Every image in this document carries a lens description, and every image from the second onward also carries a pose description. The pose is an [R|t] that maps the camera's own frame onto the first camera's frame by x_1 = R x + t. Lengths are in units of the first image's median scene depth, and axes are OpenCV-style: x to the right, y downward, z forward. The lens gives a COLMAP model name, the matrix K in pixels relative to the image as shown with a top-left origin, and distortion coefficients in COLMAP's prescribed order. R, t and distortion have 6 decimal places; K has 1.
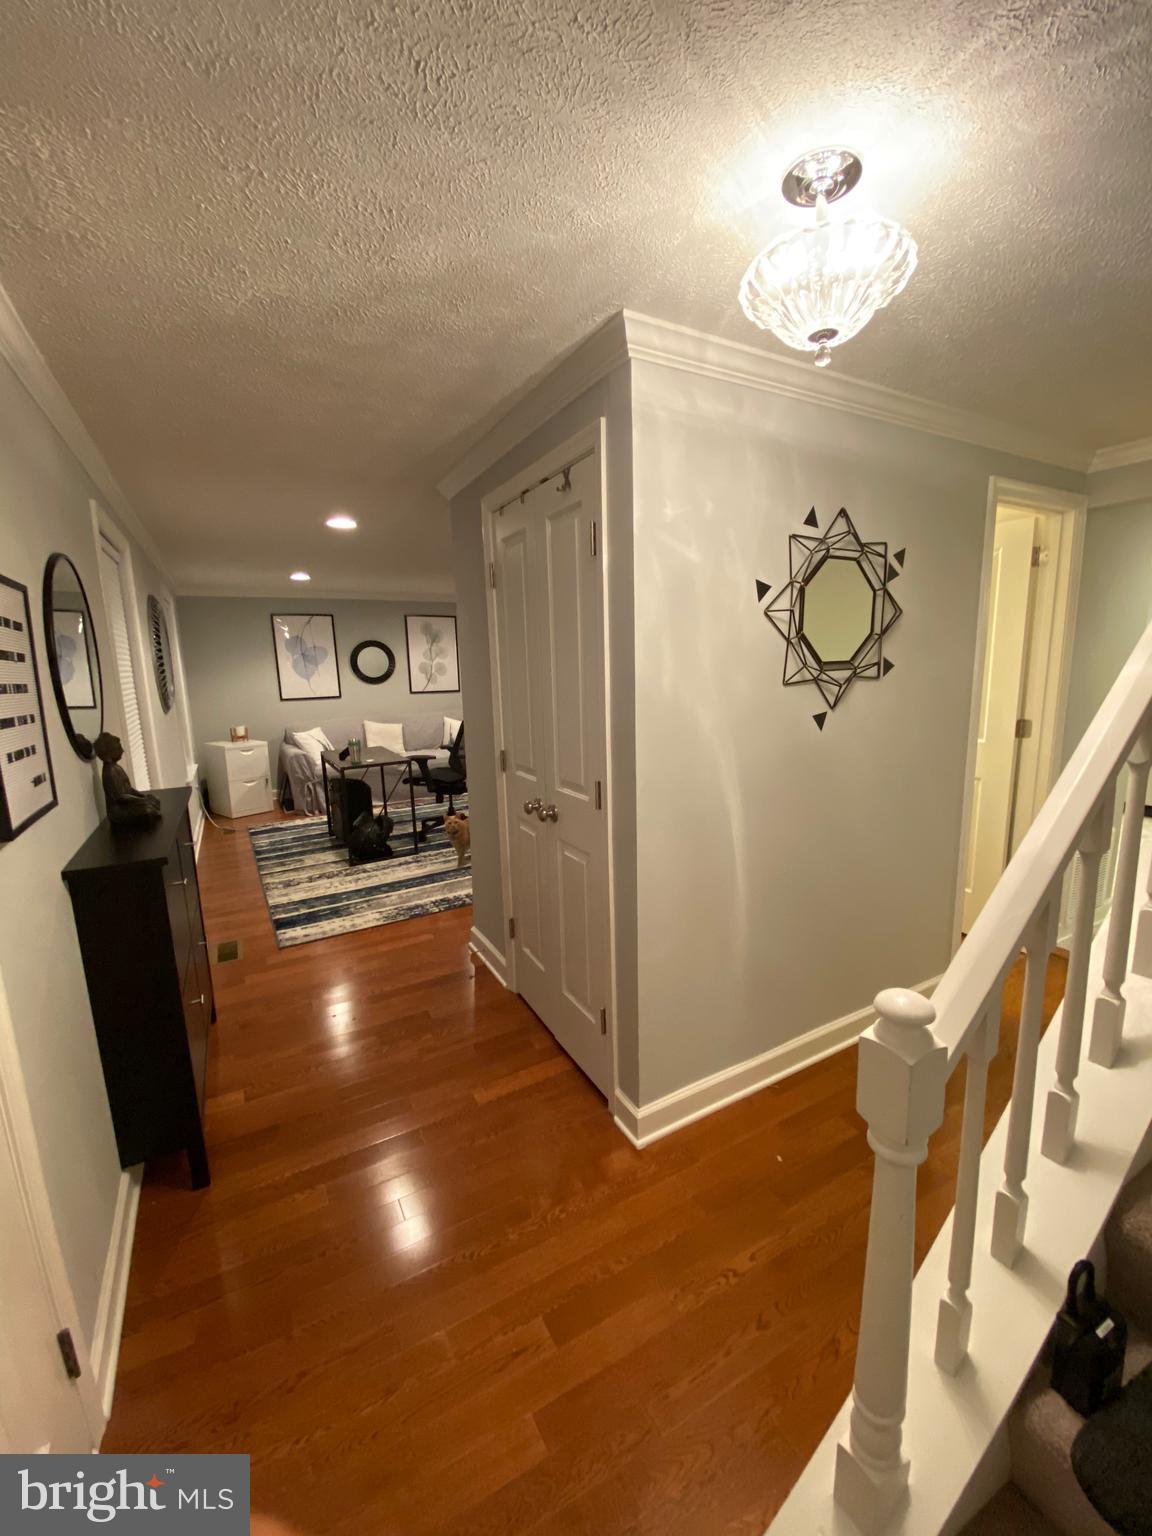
lens RADIAL K [[616.3, 0, 584.0], [0, 616.3, 763.0], [0, 0, 1]] dist [0.002743, -0.013622]
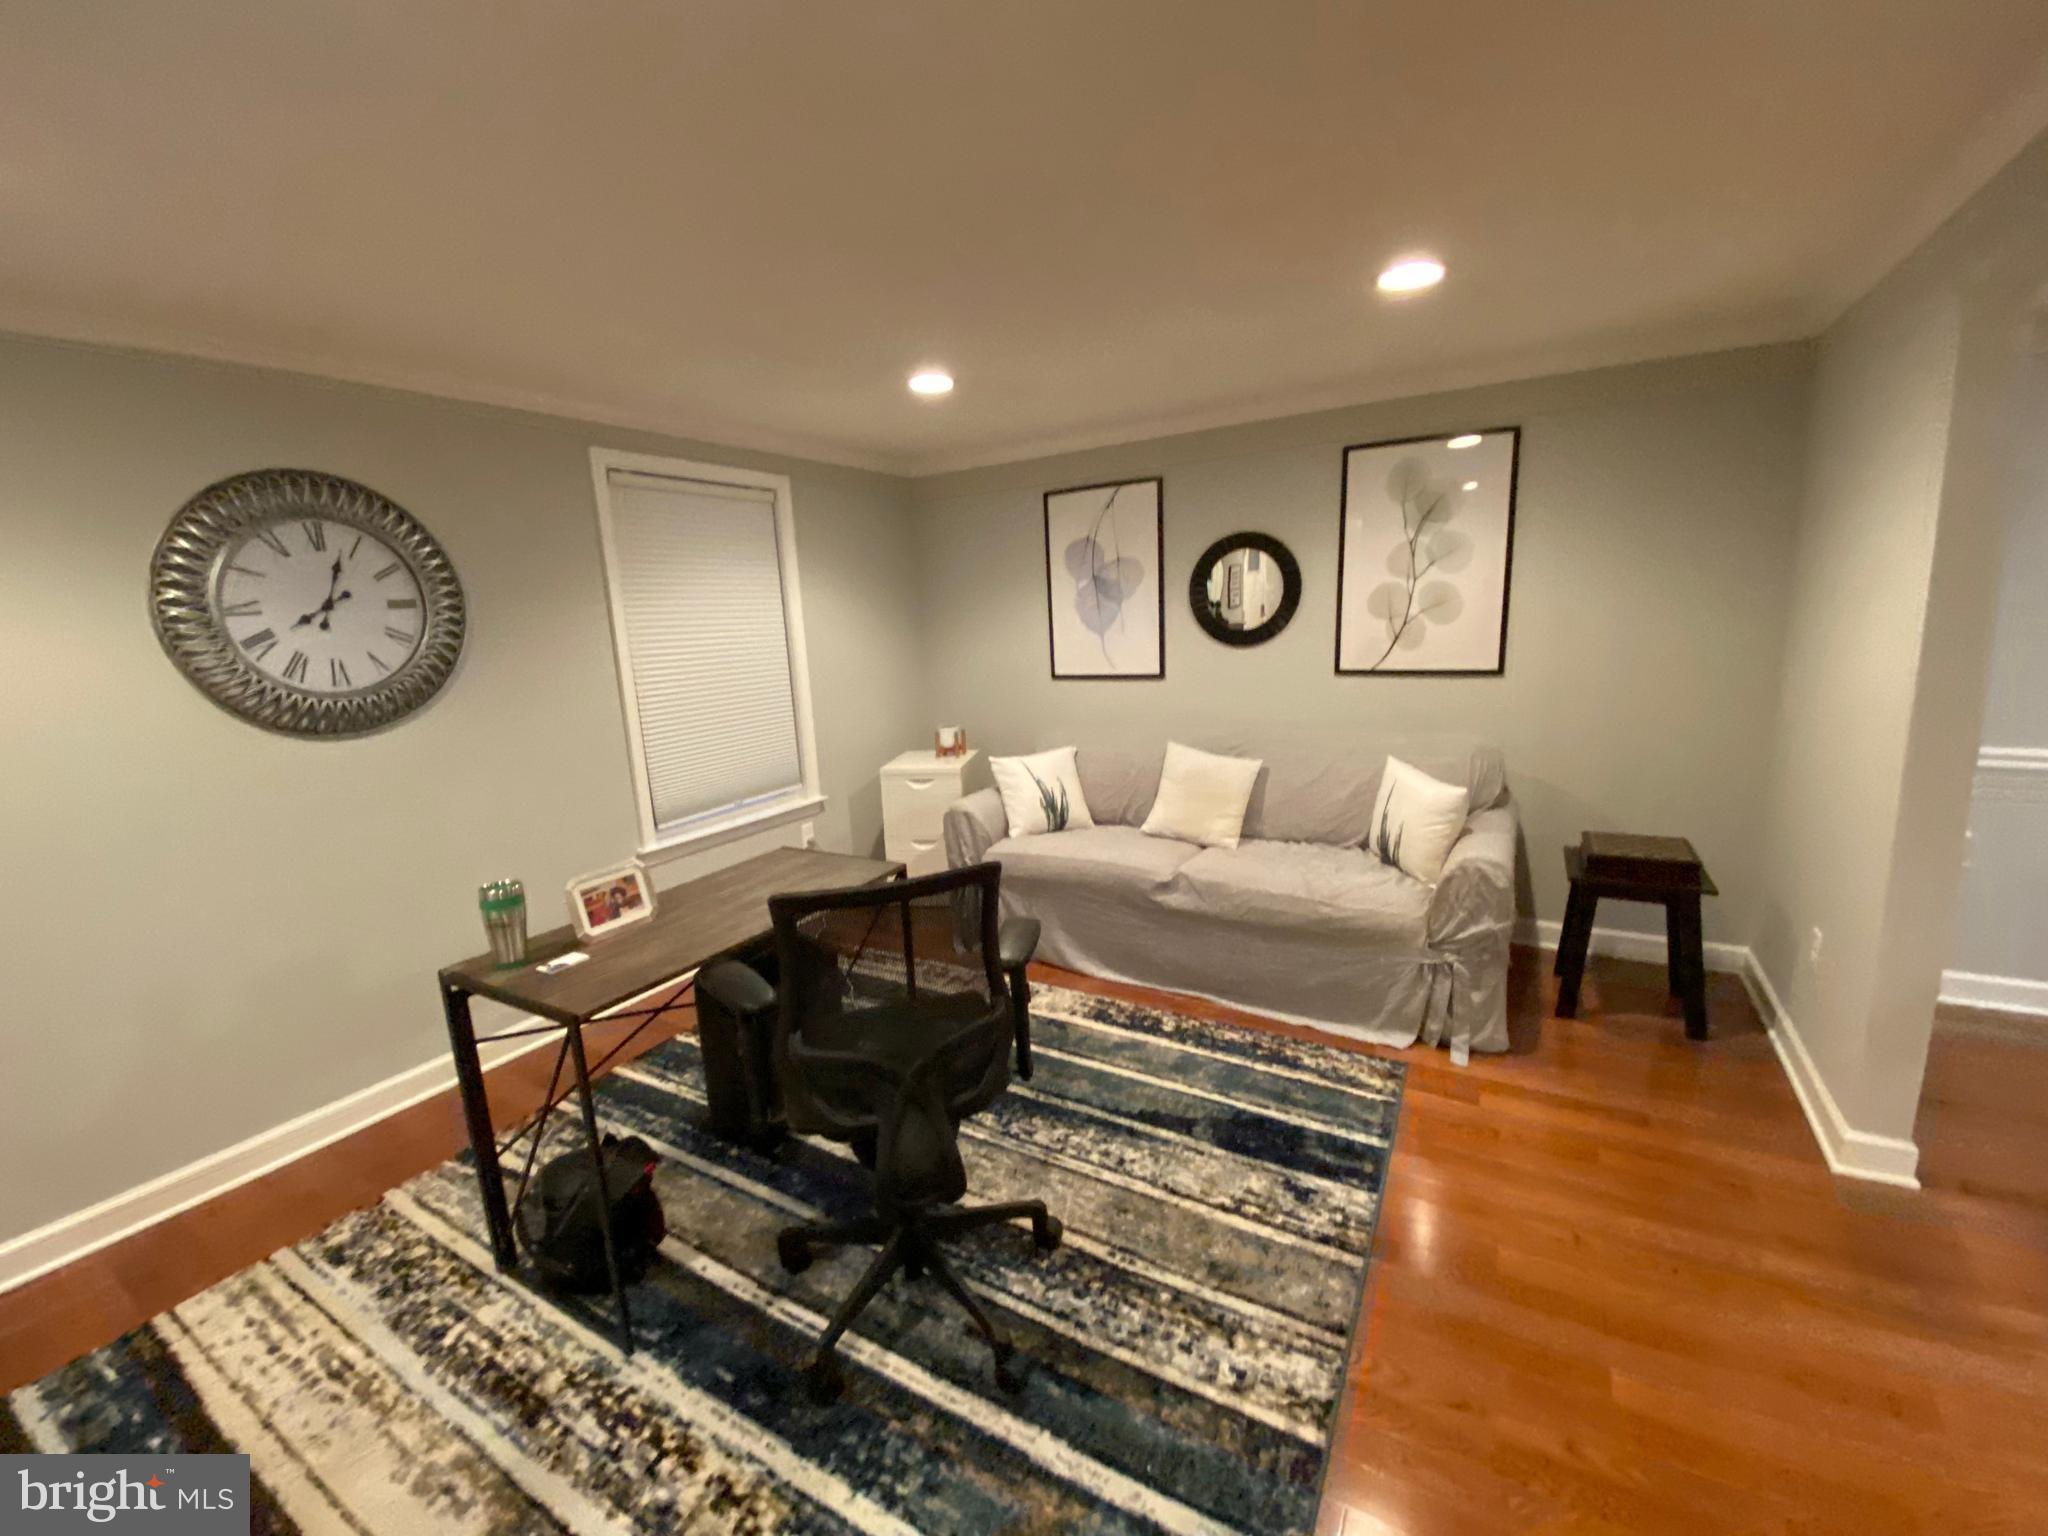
lens RADIAL K [[821.7, 0, 1017.2], [0, 821.7, 772.4], [0, 0, 1]] dist [0.002743, -0.013622]
pose [[0.494771, 0.162297, -0.853734, 0.154261], [-0.102165, 0.986456, 0.128320, -0.349849], [0.862997, 0.023733, 0.504651, 2.119600]]
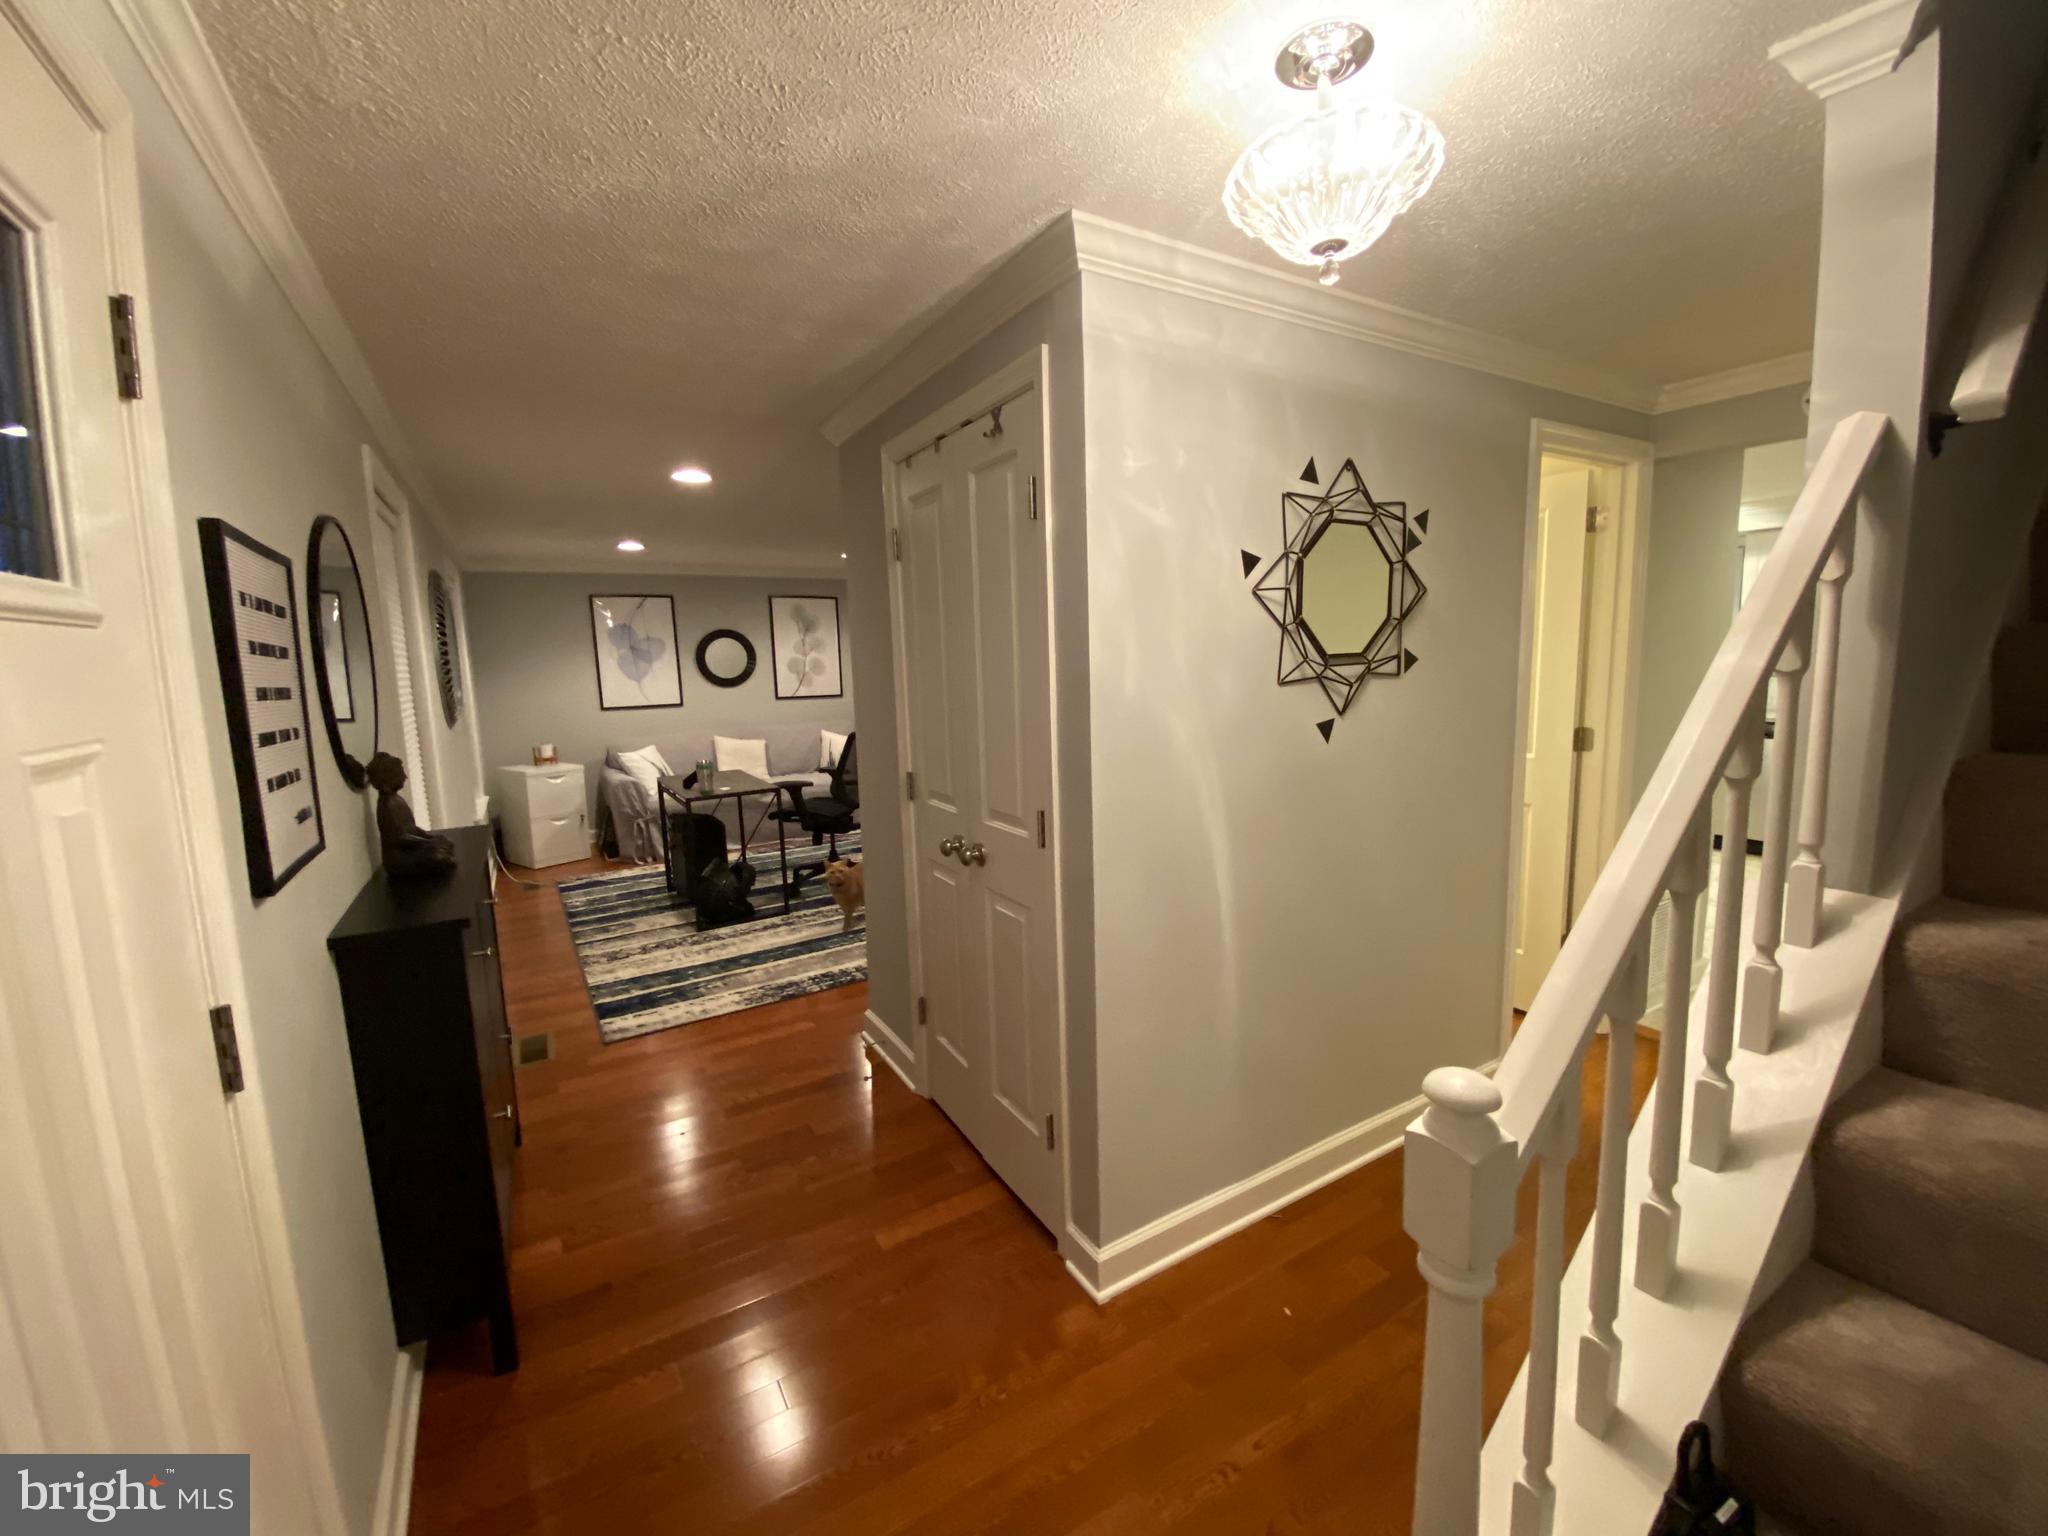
lens RADIAL K [[821.7, 0, 1026.2], [0, 821.7, 759.1], [0, 0, 1]] dist [0.002743, -0.013622]
pose [[0.999586, -0.007879, 0.027687, -0.020518], [0.008951, 0.999206, -0.038815, 0.003614], [-0.027360, 0.039047, 0.998863, -0.015262]]
